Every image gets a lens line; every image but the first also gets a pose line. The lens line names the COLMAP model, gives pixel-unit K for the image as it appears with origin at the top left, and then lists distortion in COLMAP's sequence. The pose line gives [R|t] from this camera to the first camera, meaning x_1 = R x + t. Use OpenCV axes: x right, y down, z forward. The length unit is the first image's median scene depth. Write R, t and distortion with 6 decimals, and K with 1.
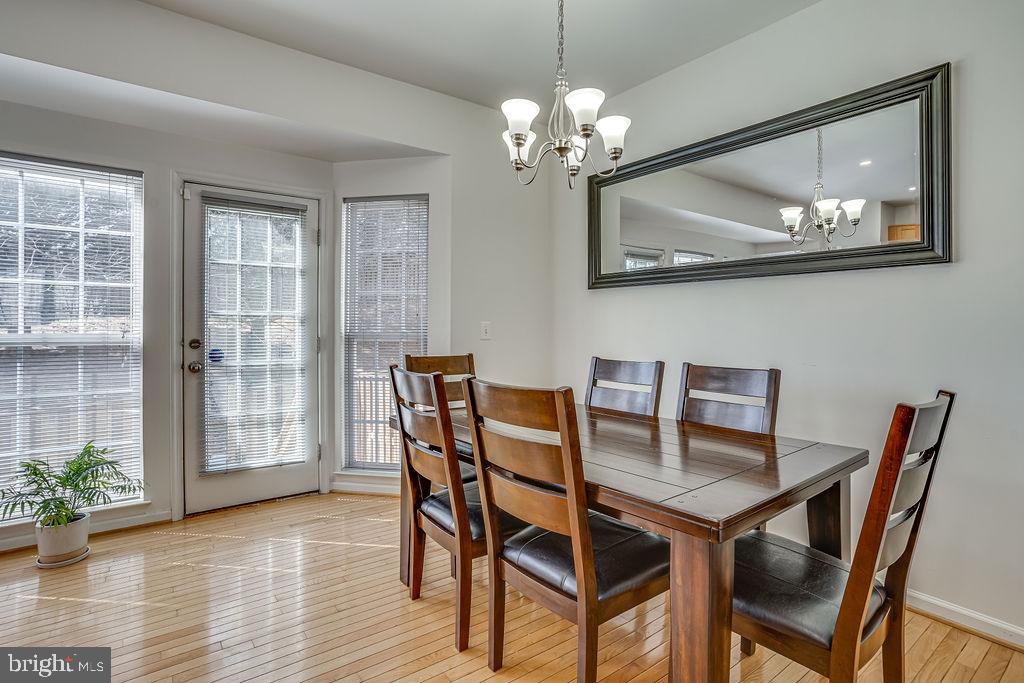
lens RADIAL K [[510.2, 0, 509.7], [0, 510.2, 333.5], [0, 0, 1]] dist [-0.084034, 0.047131]
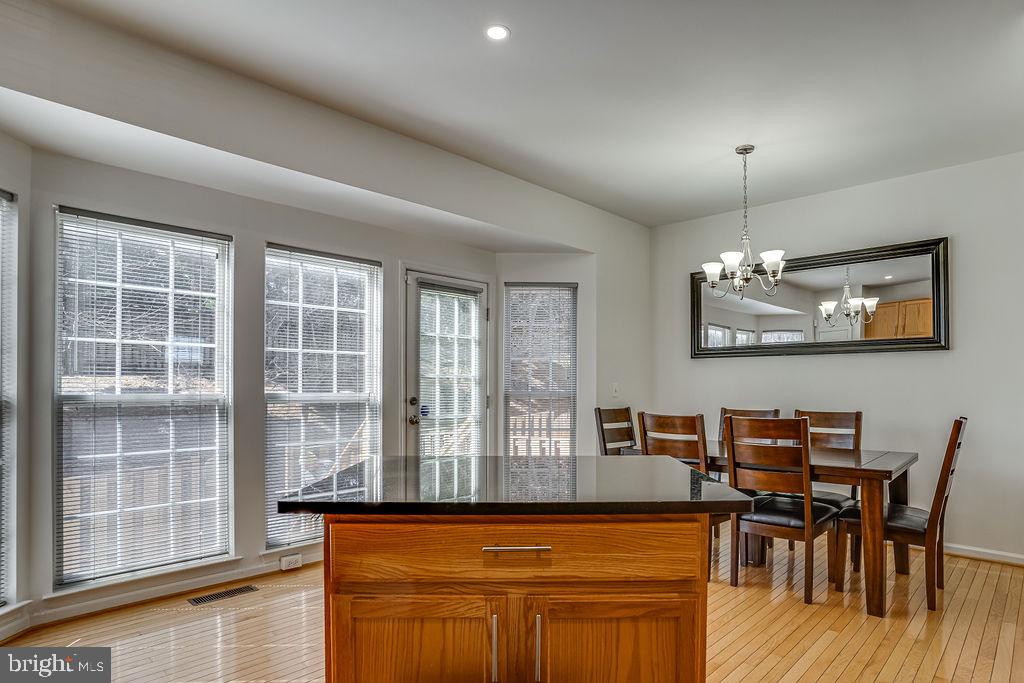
lens RADIAL K [[554.0, 0, 550.3], [0, 554.0, 390.5], [0, 0, 1]] dist [-0.082914, 0.061956]
pose [[0.983412, -0.003146, 0.181357, -0.535435], [0.004182, 0.999977, -0.005331, 0.003281], [-0.181336, 0.006001, 0.983403, -0.398156]]
